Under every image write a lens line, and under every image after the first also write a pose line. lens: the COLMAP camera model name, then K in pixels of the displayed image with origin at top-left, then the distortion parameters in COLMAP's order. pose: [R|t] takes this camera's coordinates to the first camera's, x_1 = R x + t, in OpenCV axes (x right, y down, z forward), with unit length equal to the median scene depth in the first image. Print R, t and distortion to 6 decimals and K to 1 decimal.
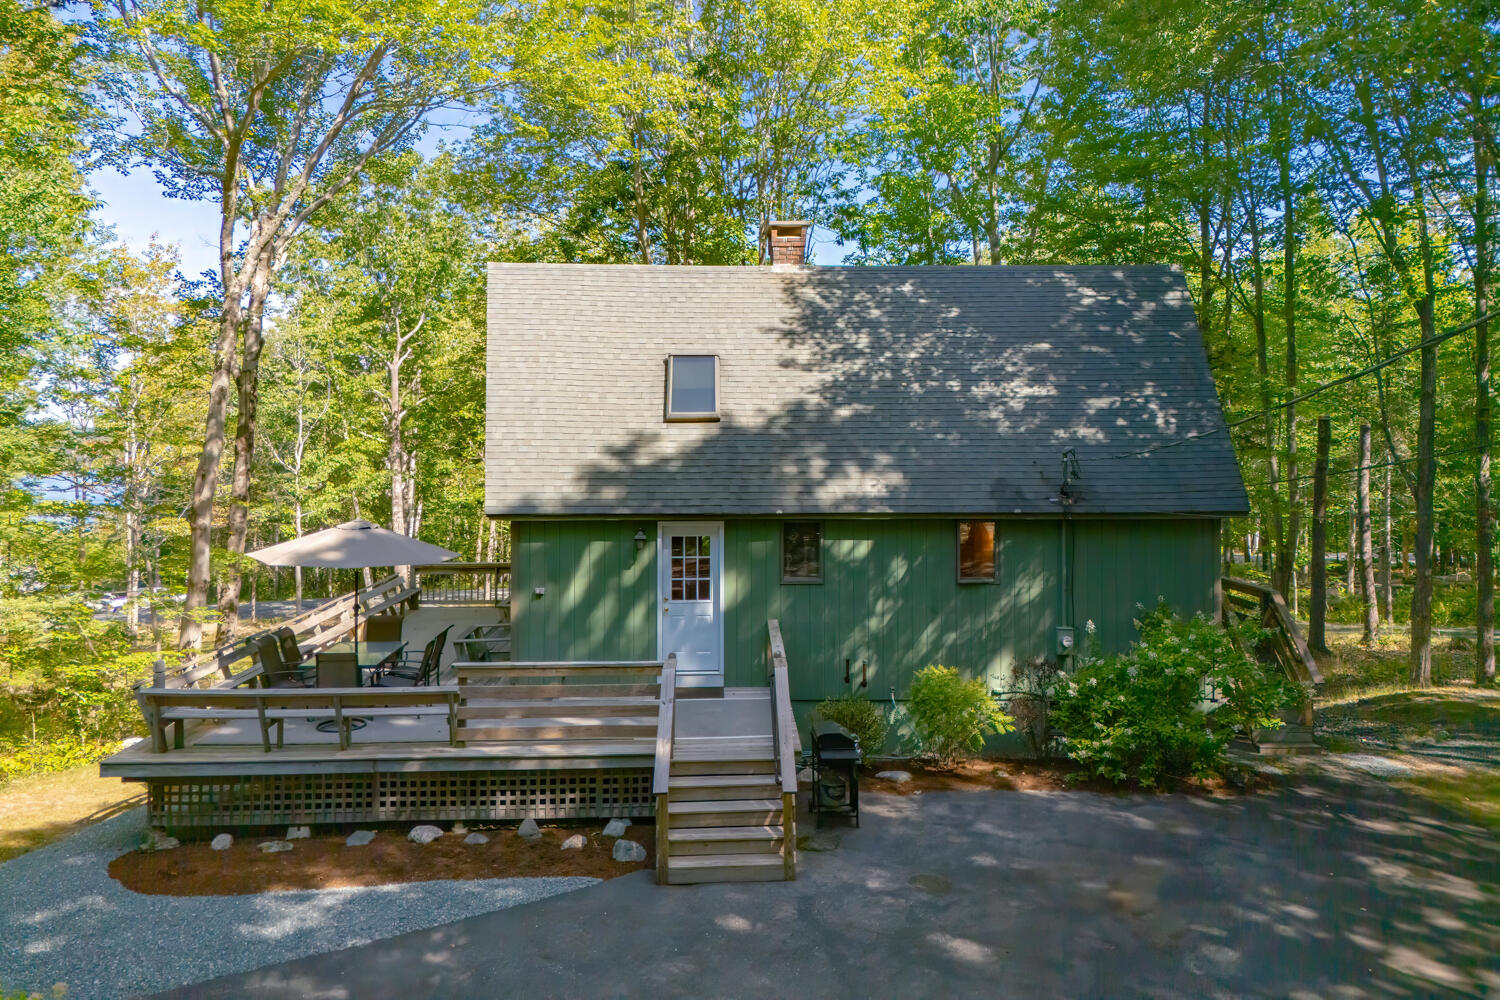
lens RADIAL K [[1140.4, 0, 766.0], [0, 1140.4, 439.3], [0, 0, 1]] dist [0.070567, -0.018882]
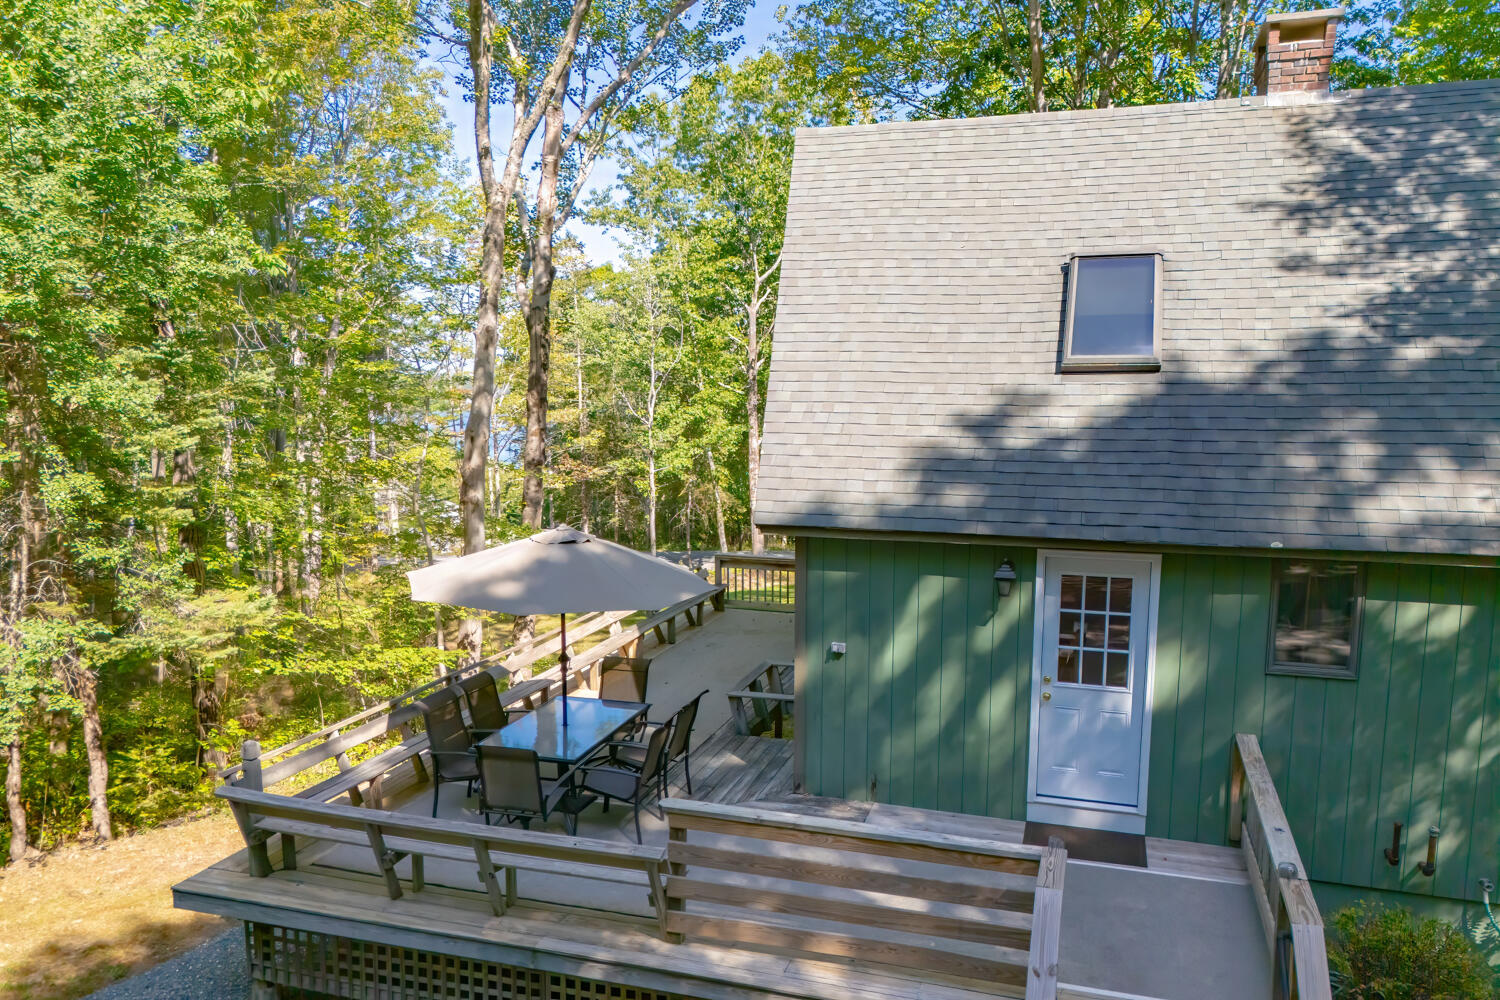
lens RADIAL K [[1134.2, 0, 744.2], [0, 1134.2, 557.1], [0, 0, 1]] dist [0.075835, -0.067237]
pose [[0.939623, 0.055992, -0.337600, -0.037270], [-0.005737, 0.988962, 0.148055, -0.007274], [0.342163, -0.137180, 0.929573, 0.384954]]
